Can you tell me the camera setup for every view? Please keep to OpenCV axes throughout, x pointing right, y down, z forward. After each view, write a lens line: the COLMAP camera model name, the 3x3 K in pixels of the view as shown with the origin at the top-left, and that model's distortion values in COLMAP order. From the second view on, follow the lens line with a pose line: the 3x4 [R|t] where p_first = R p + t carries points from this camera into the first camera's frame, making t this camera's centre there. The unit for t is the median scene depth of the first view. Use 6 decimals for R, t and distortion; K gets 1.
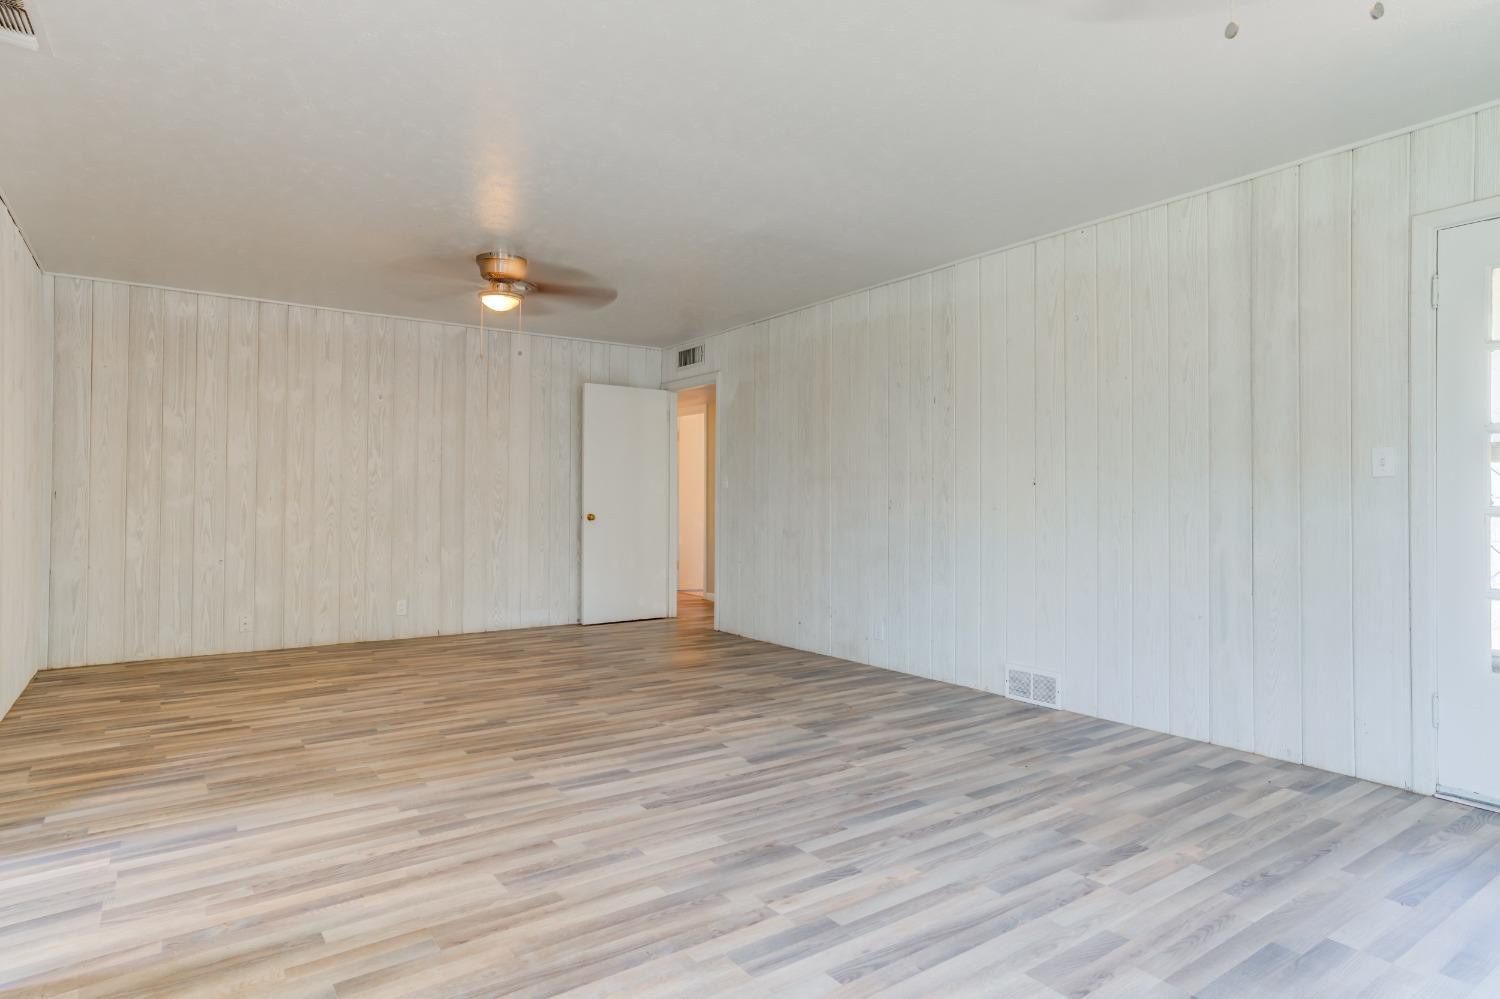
lens RADIAL K [[831.7, 0, 746.9], [0, 831.7, 495.2], [0, 0, 1]] dist [-0.049293, 0.049179]
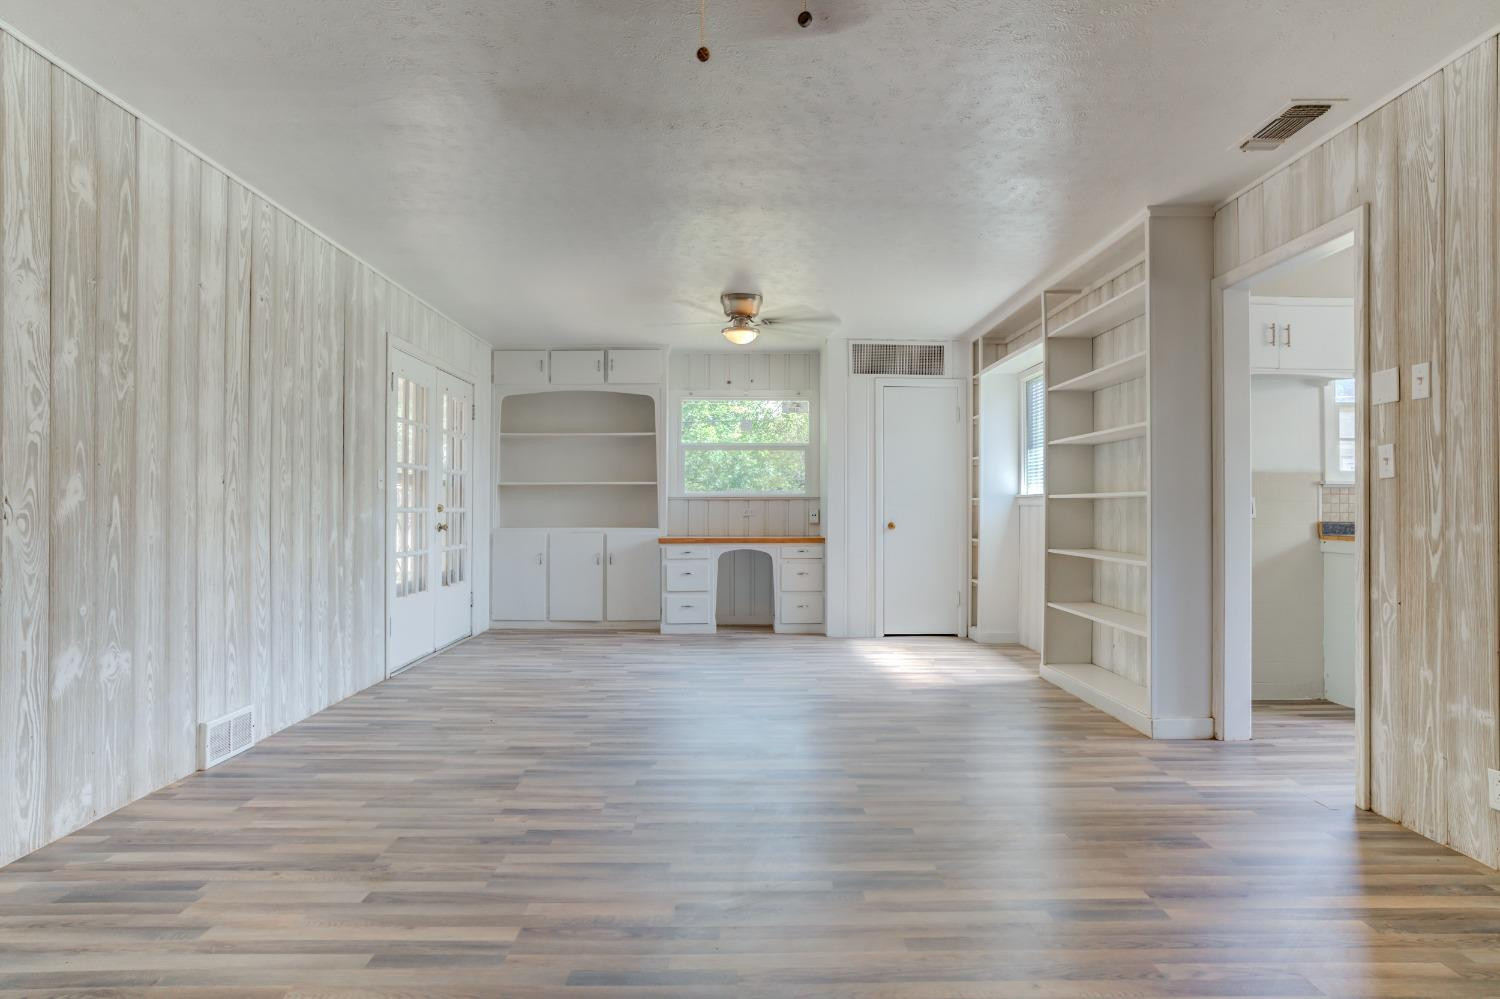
lens RADIAL K [[851.5, 0, 747.0], [0, 851.5, 497.5], [0, 0, 1]] dist [-0.064920, 0.045290]
pose [[-0.823100, 0.001234, 0.567896, -0.695484], [-0.010355, 0.999799, -0.017181, 0.013584], [-0.567803, -0.020022, -0.822921, 1.838429]]
